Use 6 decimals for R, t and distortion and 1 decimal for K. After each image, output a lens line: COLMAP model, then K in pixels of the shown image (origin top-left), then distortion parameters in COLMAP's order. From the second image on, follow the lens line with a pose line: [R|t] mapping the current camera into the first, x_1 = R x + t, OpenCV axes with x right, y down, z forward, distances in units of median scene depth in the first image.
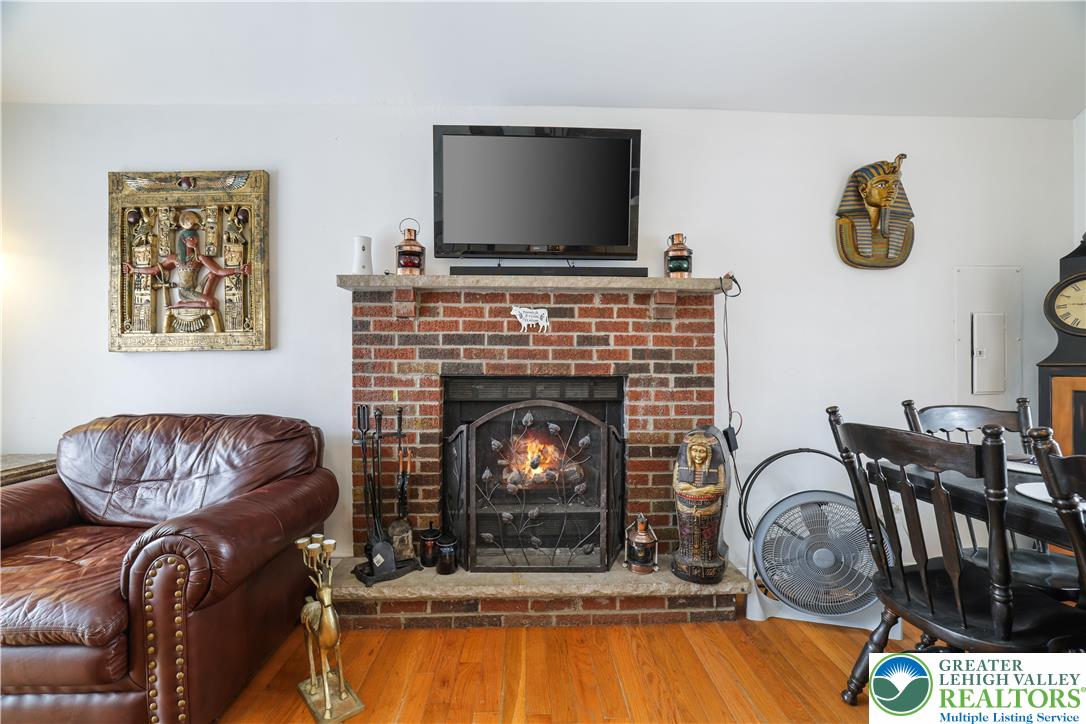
lens RADIAL K [[474.7, 0, 542.8], [0, 474.7, 365.6], [0, 0, 1]] dist [-0.030225, 0.007518]
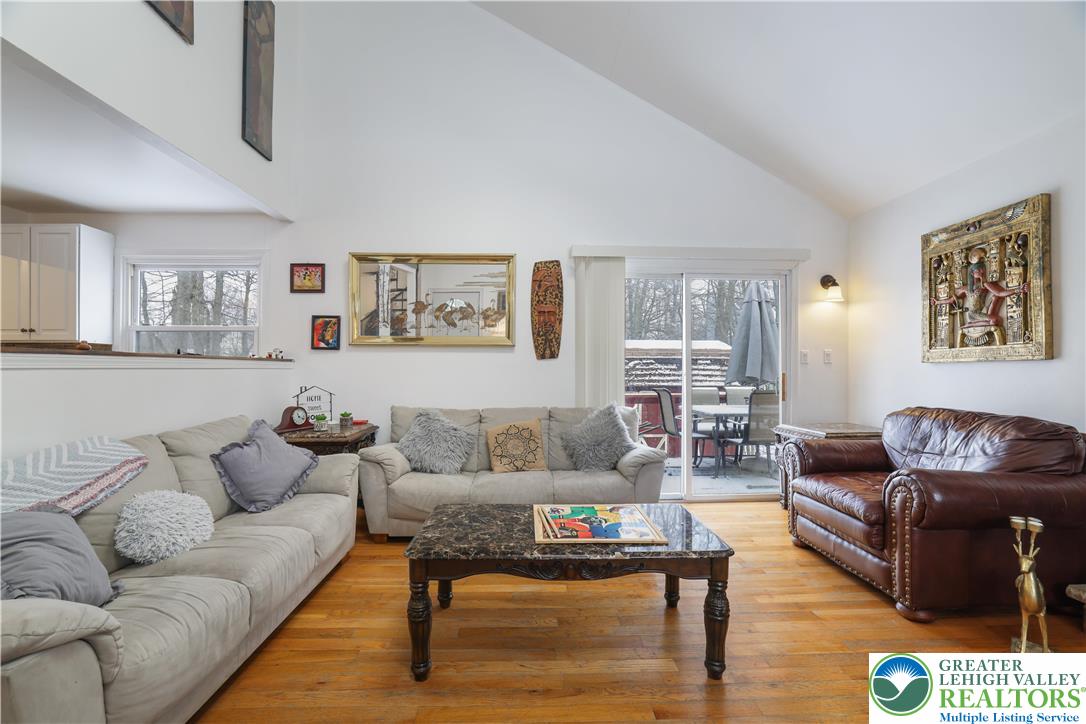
lens RADIAL K [[474.7, 0, 539.1], [0, 474.7, 364.3], [0, 0, 1]] dist [-0.030225, 0.007518]
pose [[0.013569, -0.006950, -0.999884, 0.463059], [-0.007000, 0.999951, -0.007046, -0.006742], [0.999883, 0.007095, 0.013520, -0.179134]]
